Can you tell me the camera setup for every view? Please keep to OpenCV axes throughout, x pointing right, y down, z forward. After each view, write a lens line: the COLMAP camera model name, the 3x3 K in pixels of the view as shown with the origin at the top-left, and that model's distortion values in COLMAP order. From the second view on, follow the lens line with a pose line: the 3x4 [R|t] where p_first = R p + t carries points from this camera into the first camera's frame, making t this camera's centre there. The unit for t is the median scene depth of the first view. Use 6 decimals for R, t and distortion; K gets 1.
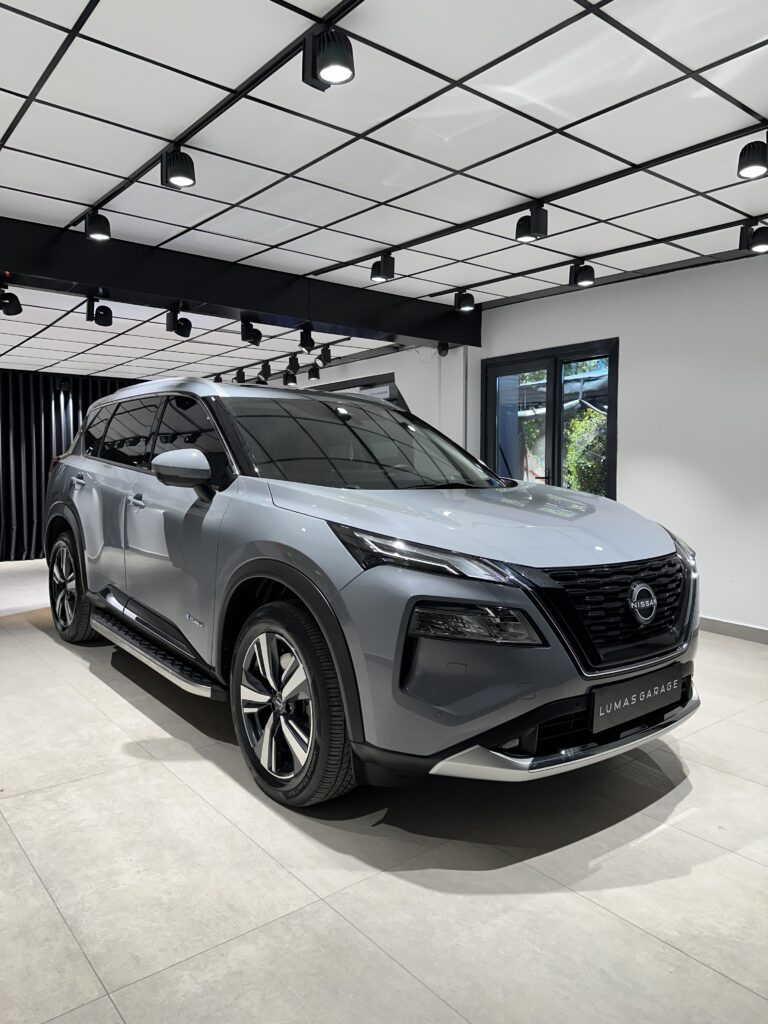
lens RADIAL K [[715.9, 0, 381.7], [0, 715.9, 512.7], [0, 0, 1]] dist [0.157725, -0.145731]
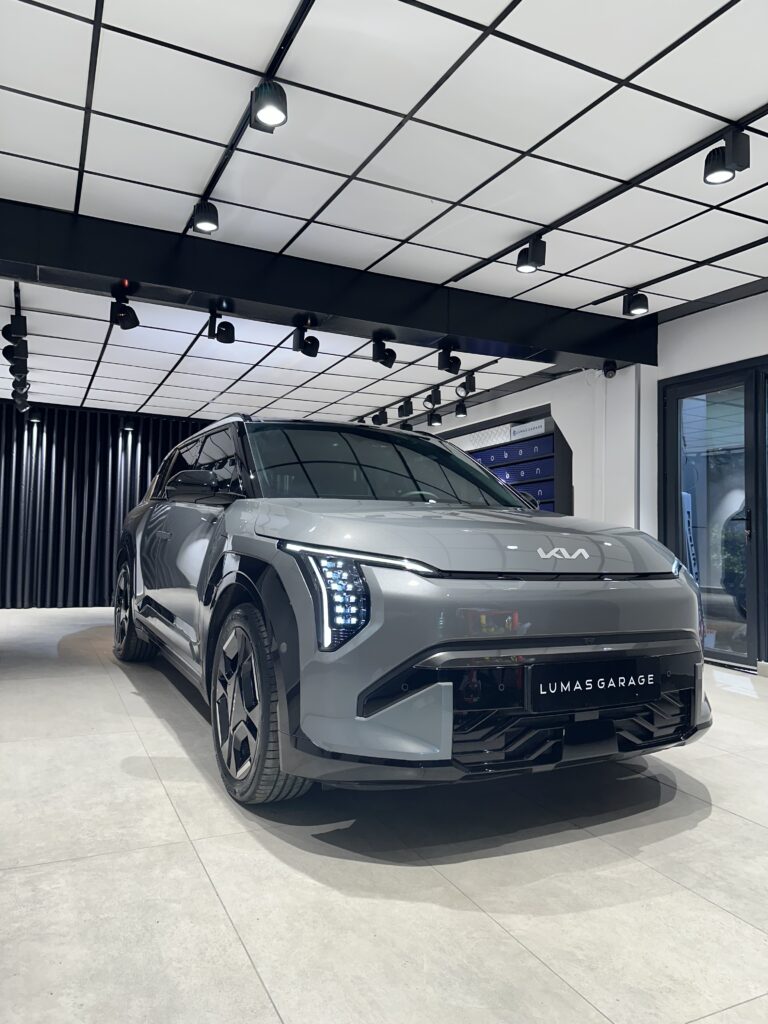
lens RADIAL K [[715.9, 0, 381.7], [0, 715.9, 512.7], [0, 0, 1]] dist [0.157725, -0.145731]
pose [[0.974393, 0.007905, -0.224713, 0.022172], [-0.030767, 0.994669, -0.098420, 0.040258], [0.222737, 0.102813, 0.969442, 0.153768]]
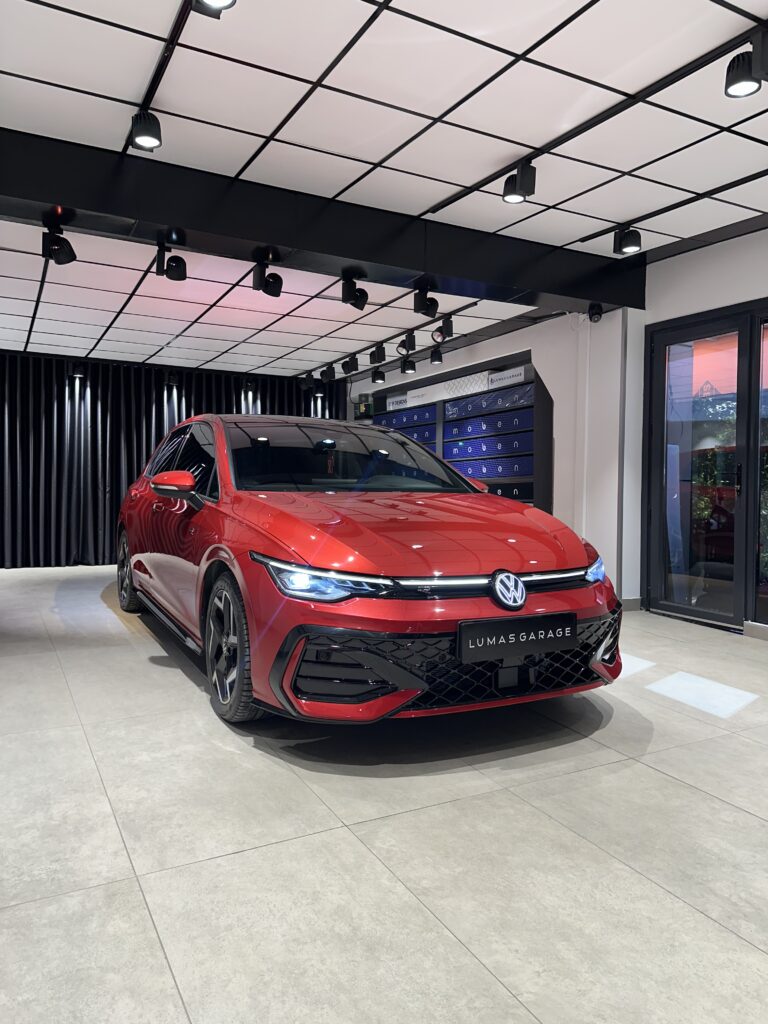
lens RADIAL K [[717.3, 0, 383.3], [0, 717.3, 508.8], [0, 0, 1]] dist [0.098742, -0.073791]
pose [[0.983623, 0.015341, -0.179586, 0.003466], [-0.020888, 0.999360, -0.029041, 0.019854], [0.179026, 0.032317, 0.983314, 0.216168]]
